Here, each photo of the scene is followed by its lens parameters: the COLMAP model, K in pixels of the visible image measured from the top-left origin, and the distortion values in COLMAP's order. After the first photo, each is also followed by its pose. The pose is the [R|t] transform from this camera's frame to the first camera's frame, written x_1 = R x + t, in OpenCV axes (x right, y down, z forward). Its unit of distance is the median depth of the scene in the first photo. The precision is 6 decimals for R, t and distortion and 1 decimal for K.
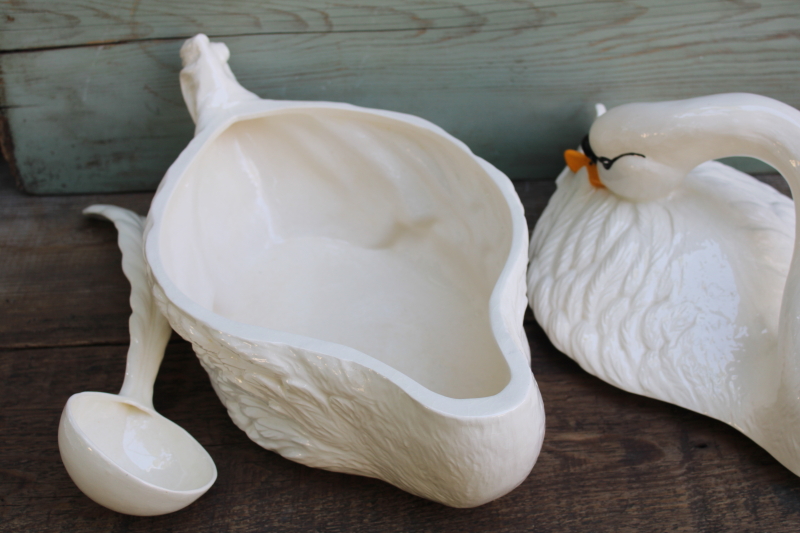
lens RADIAL K [[1198.9, 0, 402.5], [0, 1198.9, 265.4], [0, 0, 1]] dist [-0.017781, 0.000000]
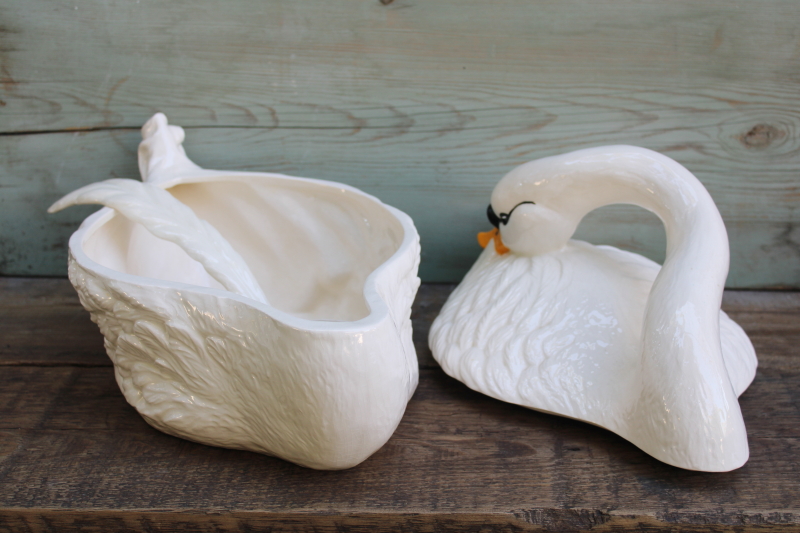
lens RADIAL K [[1198.9, 0, 400.6], [0, 1198.9, 263.1], [0, 0, 1]] dist [-0.017781, 0.000000]
pose [[0.996910, 0.047846, -0.062300, 0.135005], [-0.066156, 0.939011, -0.337464, 0.303768], [0.042354, 0.340542, 0.939275, -0.016146]]
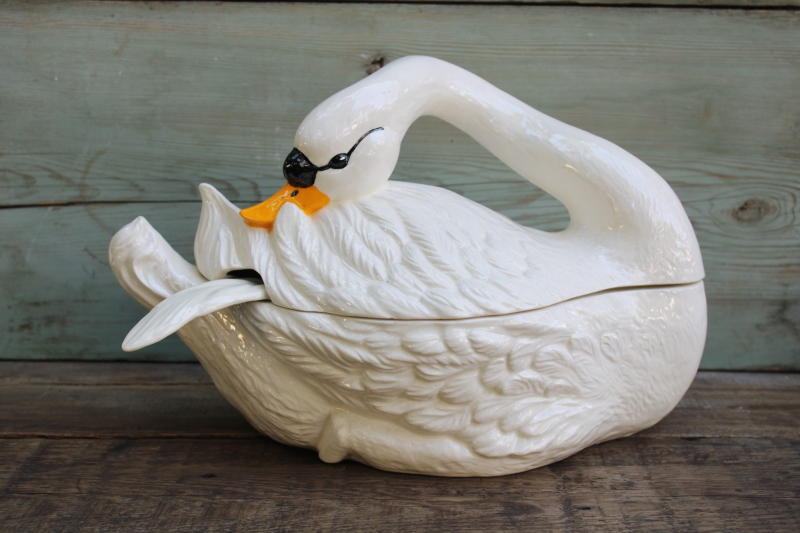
lens RADIAL K [[1198.9, 0, 400.3], [0, 1198.9, 264.3], [0, 0, 1]] dist [-0.017781, 0.000000]
pose [[0.998702, 0.043349, -0.026753, 0.102765], [-0.050847, 0.880151, -0.471962, 0.372940], [0.003088, 0.472709, 0.881213, 0.057172]]
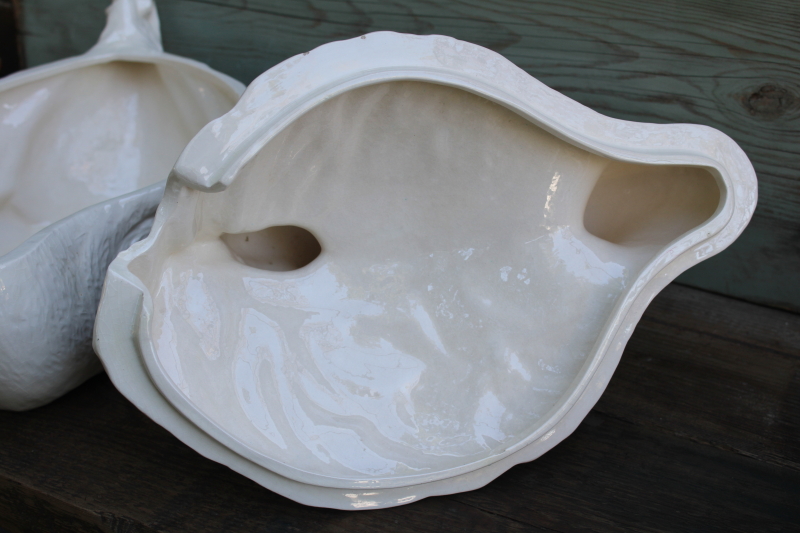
lens RADIAL K [[1198.9, 0, 407.0], [0, 1198.9, 263.3], [0, 0, 1]] dist [-0.017781, 0.000000]
pose [[0.838374, 0.260912, -0.478596, 0.602819], [-0.346902, 0.932636, -0.099242, 0.060116], [0.420462, 0.249228, 0.872409, 0.229057]]
